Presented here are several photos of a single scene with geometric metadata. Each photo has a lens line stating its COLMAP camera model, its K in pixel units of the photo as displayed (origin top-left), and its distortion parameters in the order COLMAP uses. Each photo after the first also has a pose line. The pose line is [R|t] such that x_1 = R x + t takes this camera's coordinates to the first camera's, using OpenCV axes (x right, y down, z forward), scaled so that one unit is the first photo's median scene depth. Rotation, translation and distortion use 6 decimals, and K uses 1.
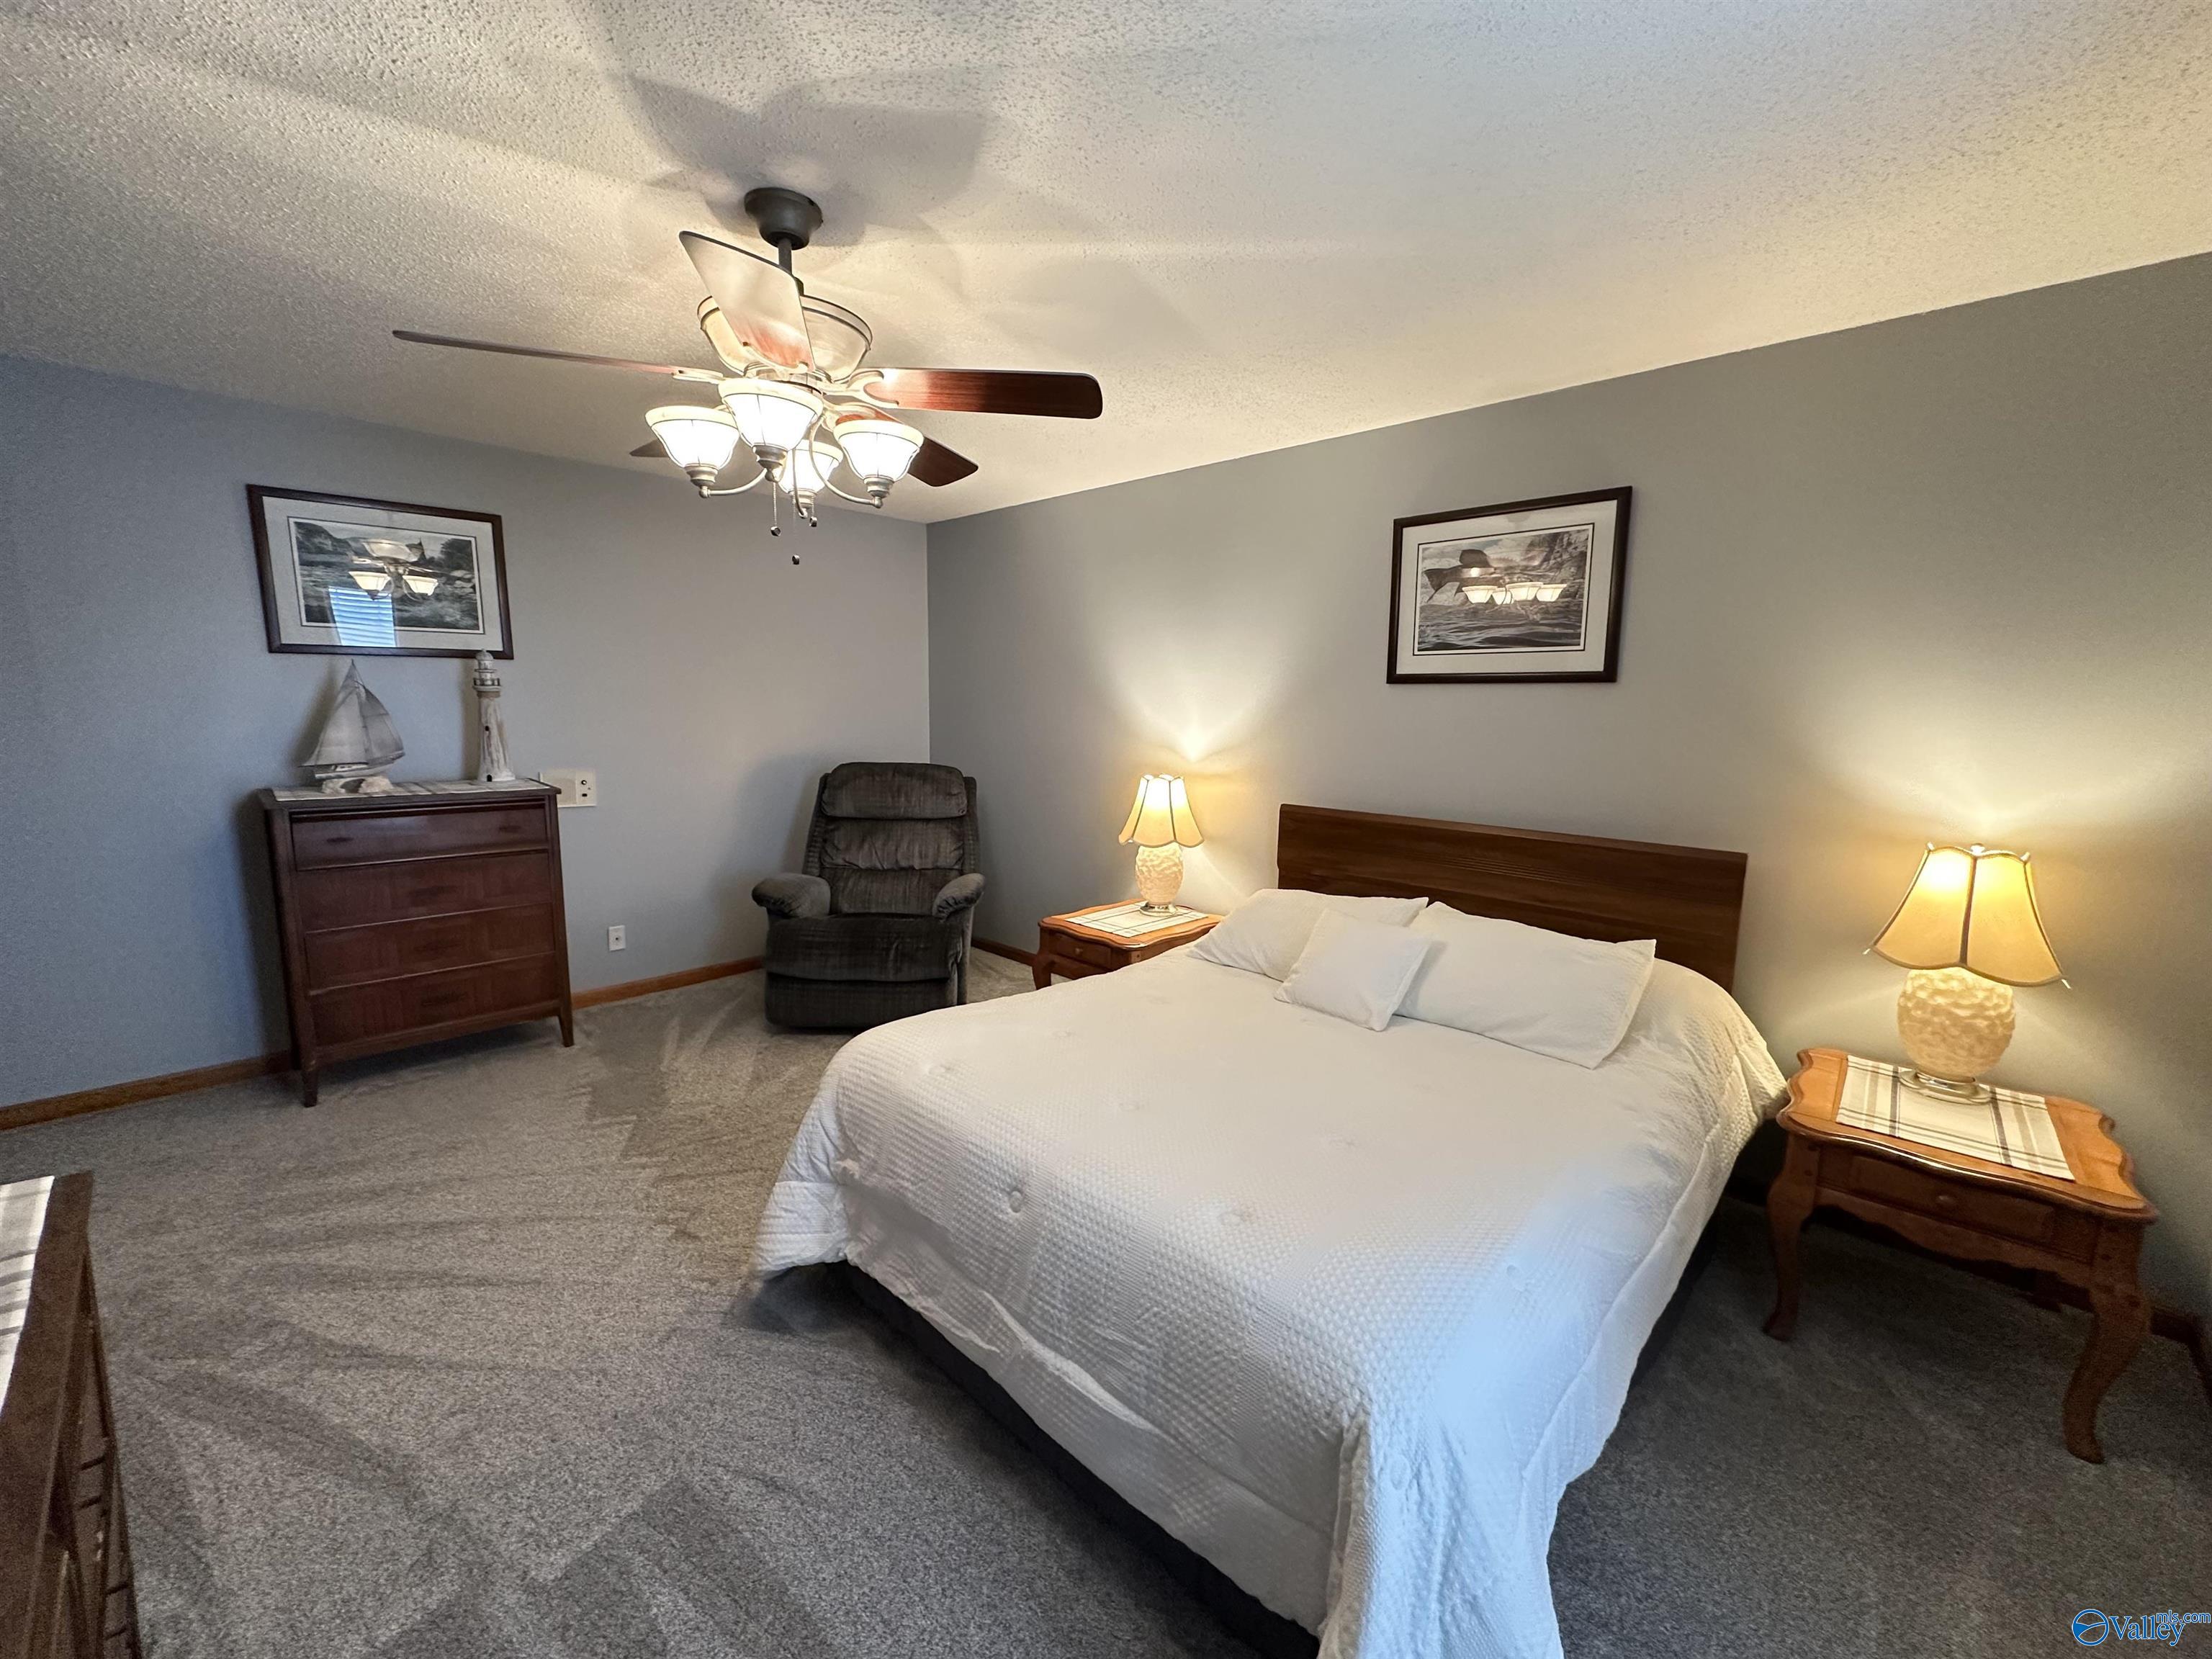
lens RADIAL K [[880.0, 0, 1103.7], [0, 880.0, 827.8], [0, 0, 1]] dist [-0.003475, 0.000033]
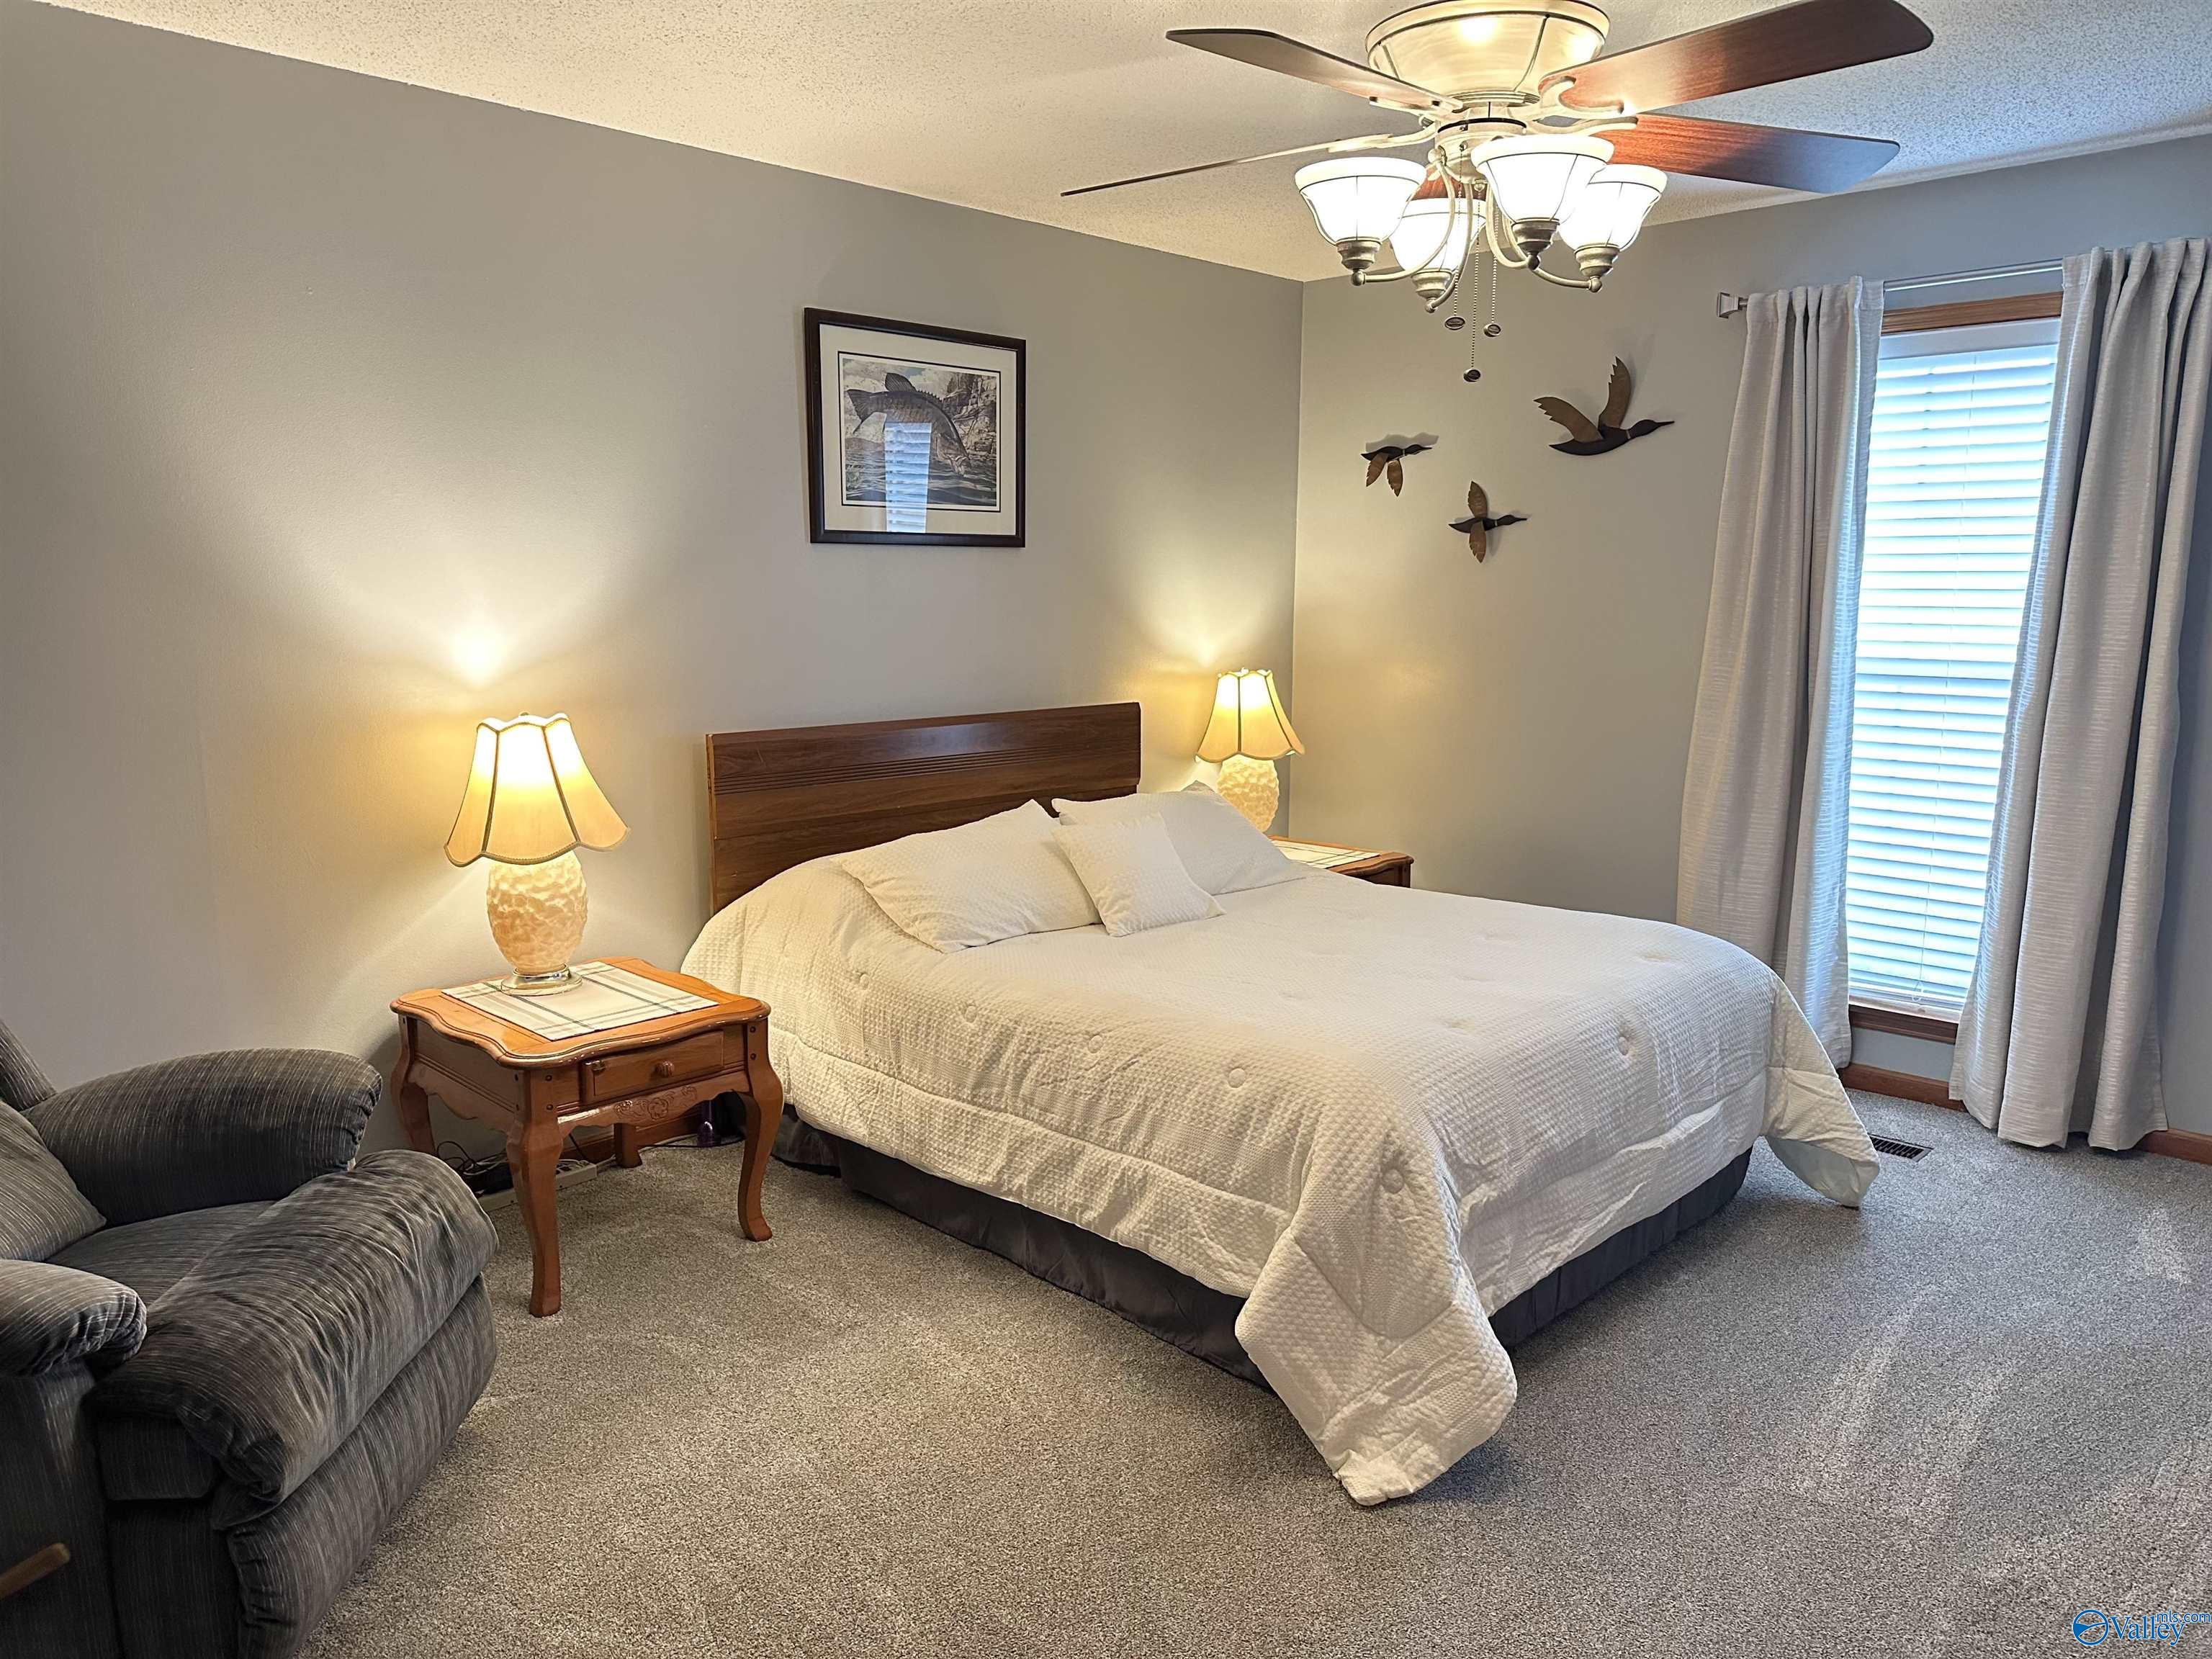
lens RADIAL K [[1540.7, 0, 1096.1], [0, 1540.7, 831.8], [0, 0, 1]] dist [0.113958, -0.168246]
pose [[0.010591, -0.180518, 0.983515, -1.132114], [0.137391, 0.974504, 0.177384, -0.150359], [-0.990460, 0.133248, 0.035122, 0.900484]]
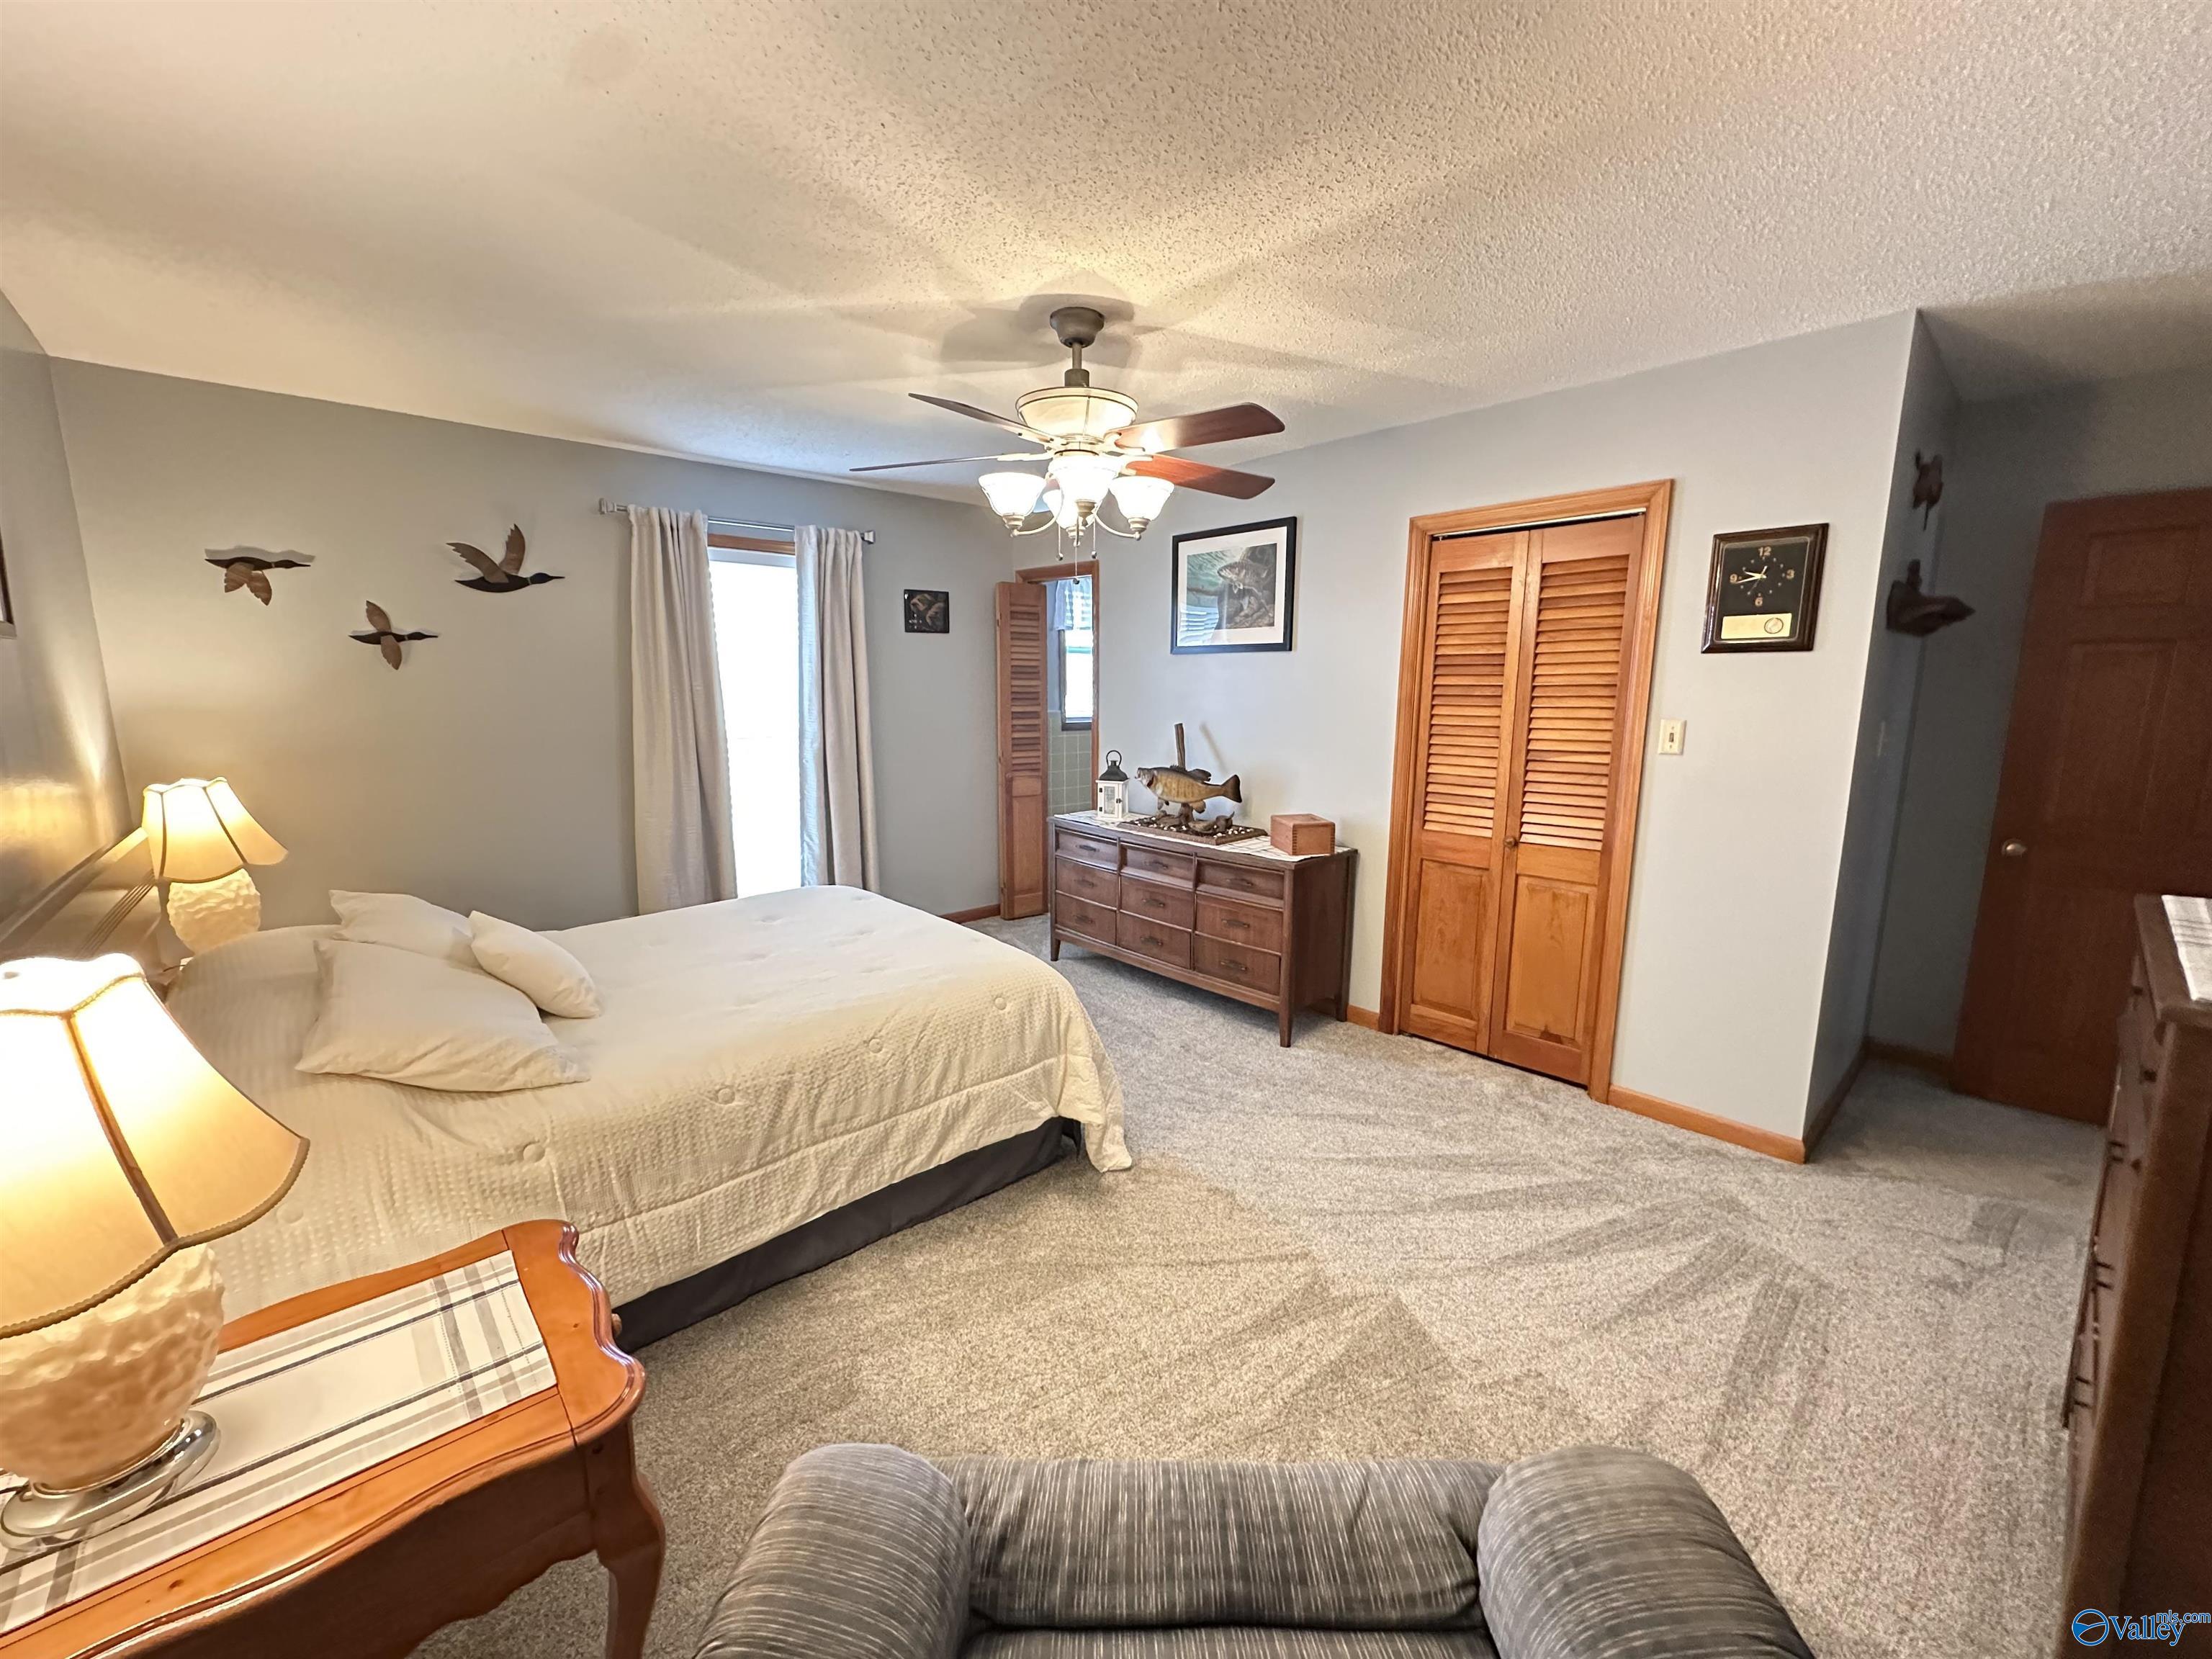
lens RADIAL K [[880.0, 0, 1103.7], [0, 880.0, 827.8], [0, 0, 1]] dist [-0.003475, 0.000033]
pose [[-0.997495, -0.033148, 0.062483, -0.338194], [-0.013116, 0.954750, 0.297121, -0.240420], [-0.069505, 0.295557, -0.952793, 1.647769]]
